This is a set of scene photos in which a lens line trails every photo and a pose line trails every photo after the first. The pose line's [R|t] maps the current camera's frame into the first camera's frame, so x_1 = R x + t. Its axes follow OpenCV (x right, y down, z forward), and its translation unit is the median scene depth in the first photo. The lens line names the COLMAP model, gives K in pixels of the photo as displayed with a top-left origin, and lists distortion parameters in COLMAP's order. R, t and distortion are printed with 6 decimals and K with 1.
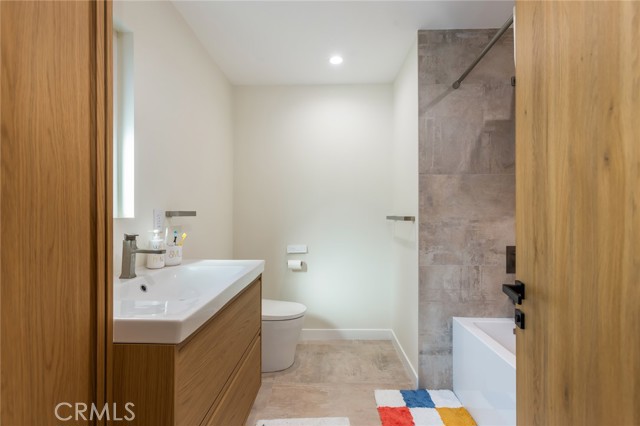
lens RADIAL K [[283.3, 0, 320.0], [0, 283.3, 214.8], [0, 0, 1]] dist [0.002488, 0.002267]
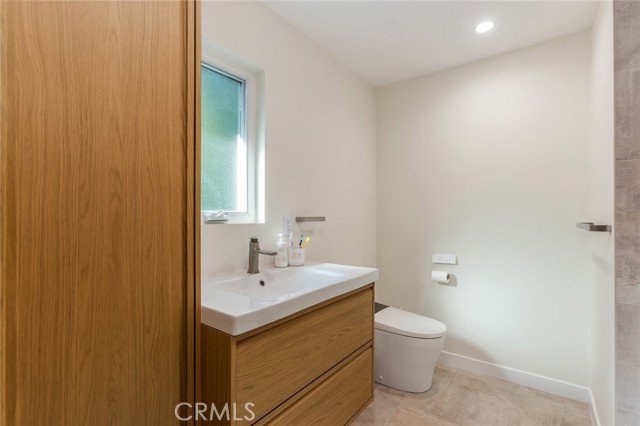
lens RADIAL K [[293.4, 0, 321.7], [0, 293.4, 215.3], [0, 0, 1]] dist [0.002434, 0.002637]
pose [[0.828194, -0.000103, -0.560441, 0.174204], [-0.001908, 0.999994, -0.003003, -0.014453], [0.560438, 0.003556, 0.828189, 0.071449]]
